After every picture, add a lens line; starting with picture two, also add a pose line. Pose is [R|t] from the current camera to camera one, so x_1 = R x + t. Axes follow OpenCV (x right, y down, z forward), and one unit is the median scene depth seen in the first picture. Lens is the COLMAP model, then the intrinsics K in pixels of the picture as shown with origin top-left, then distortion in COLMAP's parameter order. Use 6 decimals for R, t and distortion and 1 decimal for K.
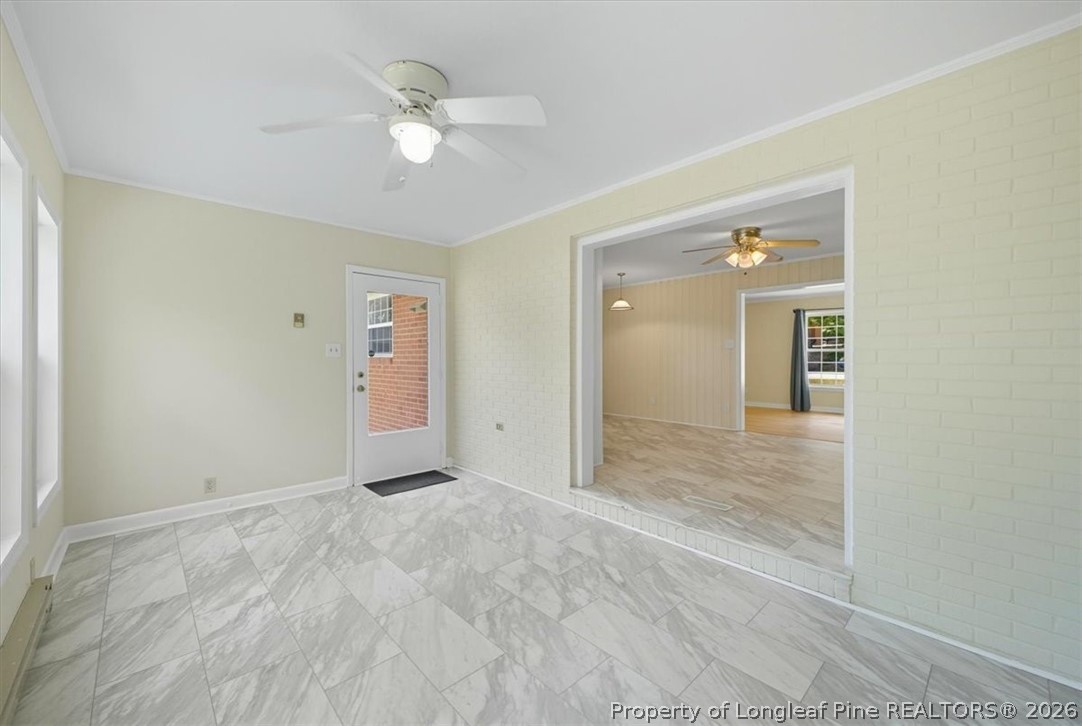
lens RADIAL K [[429.3, 0, 537.1], [0, 429.3, 360.0], [0, 0, 1]] dist [0.009752, -0.001071]
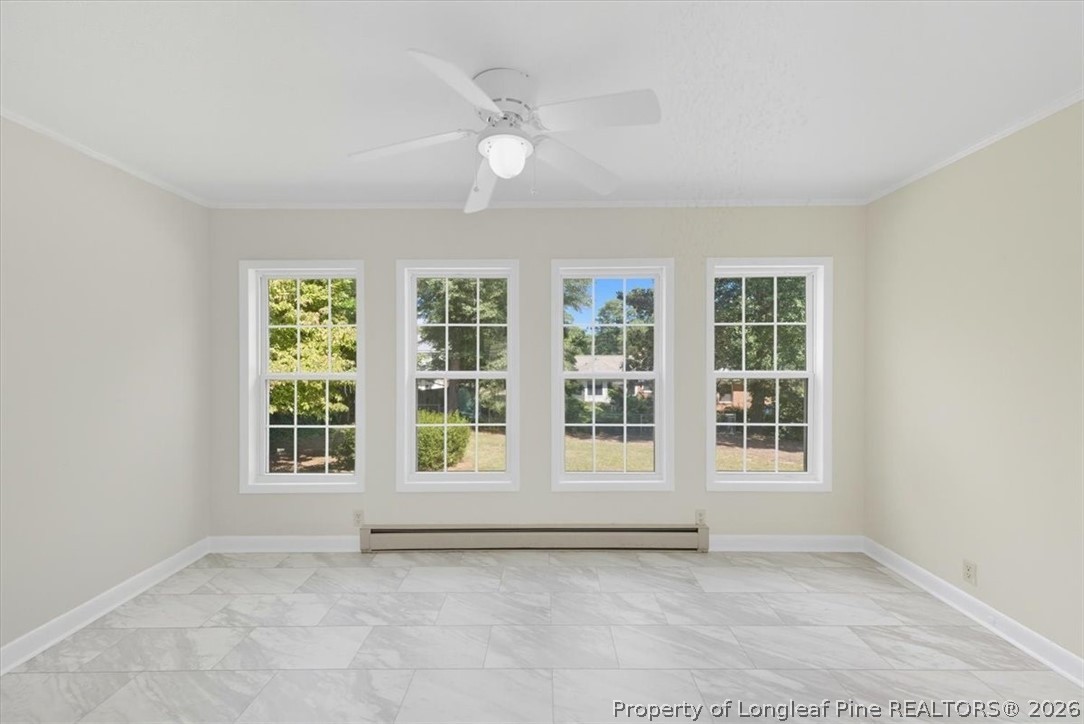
lens RADIAL K [[430.1, 0, 548.9], [0, 430.1, 357.8], [0, 0, 1]] dist [0.009752, -0.001071]
pose [[-0.669335, 0.003814, -0.742951, 0.302806], [-0.003193, 0.999963, 0.008011, -0.081072], [0.742954, 0.007734, -0.669298, 1.494758]]
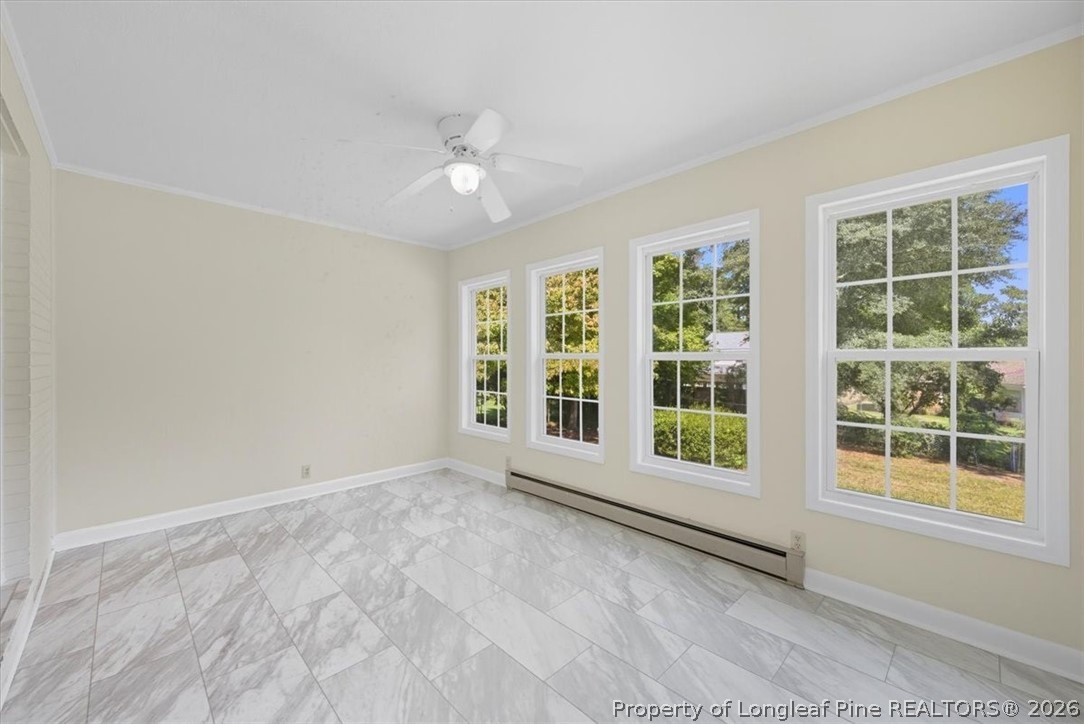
lens RADIAL K [[430.1, 0, 549.8], [0, 430.1, 359.0], [0, 0, 1]] dist [0.009752, -0.001071]
pose [[-0.998967, 0.004087, -0.045259, -0.411007], [0.003616, 0.999938, 0.010487, -0.017820], [0.045299, 0.010313, -0.998920, 1.967128]]
